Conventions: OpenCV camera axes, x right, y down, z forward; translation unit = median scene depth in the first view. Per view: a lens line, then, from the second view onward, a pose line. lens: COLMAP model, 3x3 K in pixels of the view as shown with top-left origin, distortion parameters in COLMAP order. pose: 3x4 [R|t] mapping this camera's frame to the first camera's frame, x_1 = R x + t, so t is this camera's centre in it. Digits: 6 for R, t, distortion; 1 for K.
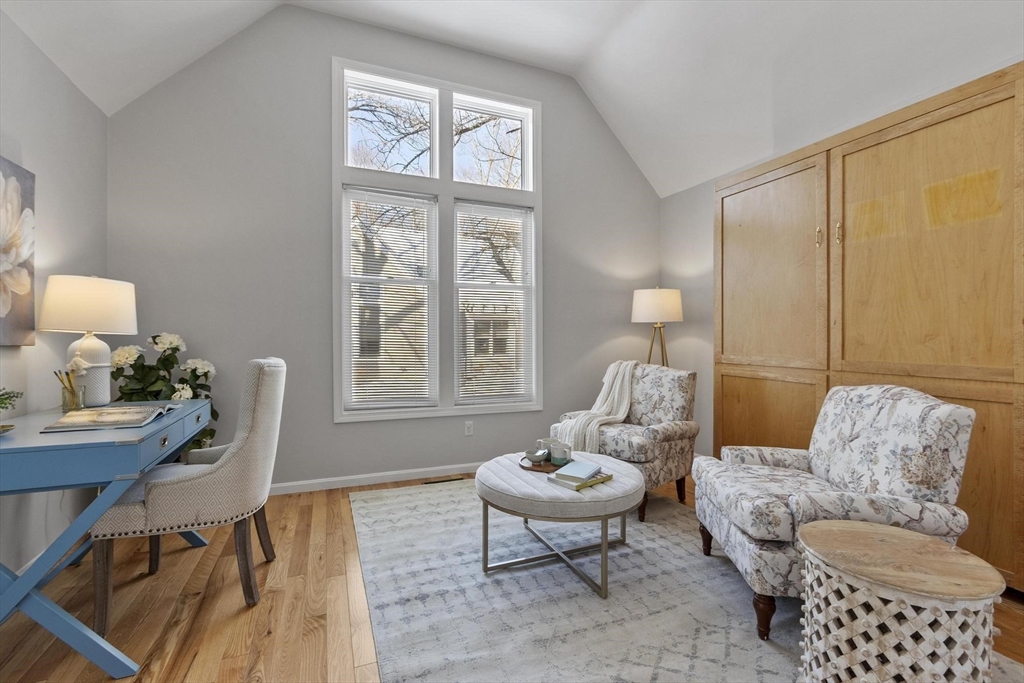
lens RADIAL K [[452.1, 0, 515.2], [0, 452.1, 340.3], [0, 0, 1]] dist [-0.000528, 0.000164]
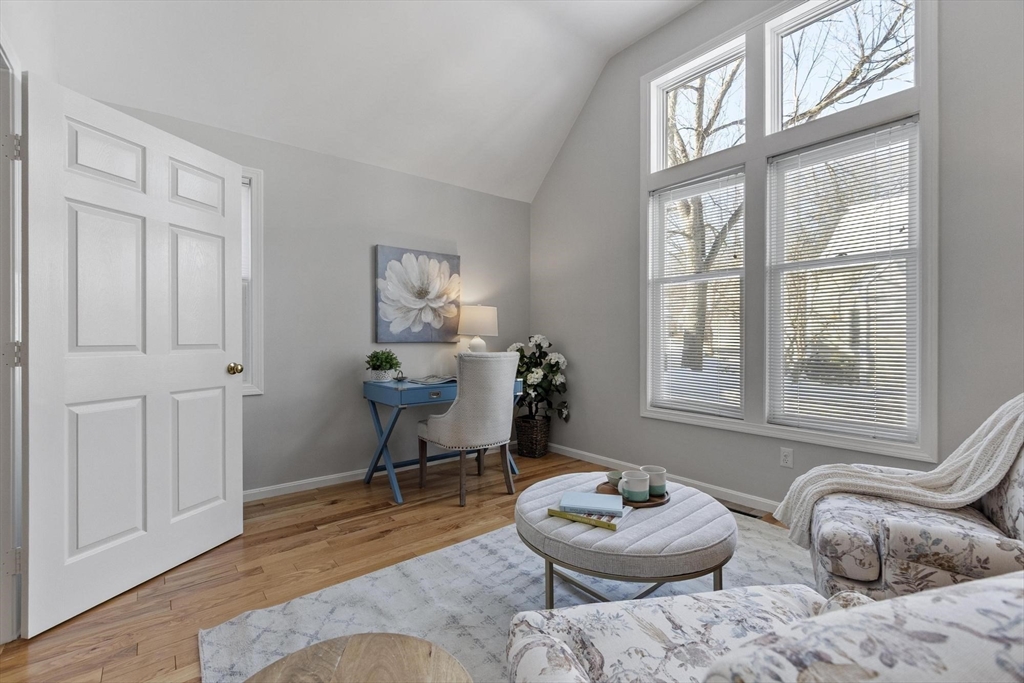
lens RADIAL K [[452.1, 0, 516.7], [0, 452.1, 339.1], [0, 0, 1]] dist [-0.000528, 0.000164]
pose [[0.280534, 0.000494, -0.959844, 0.694733], [-0.001151, 0.999999, 0.000178, -0.000878], [0.959843, 0.001055, 0.280535, 0.516554]]
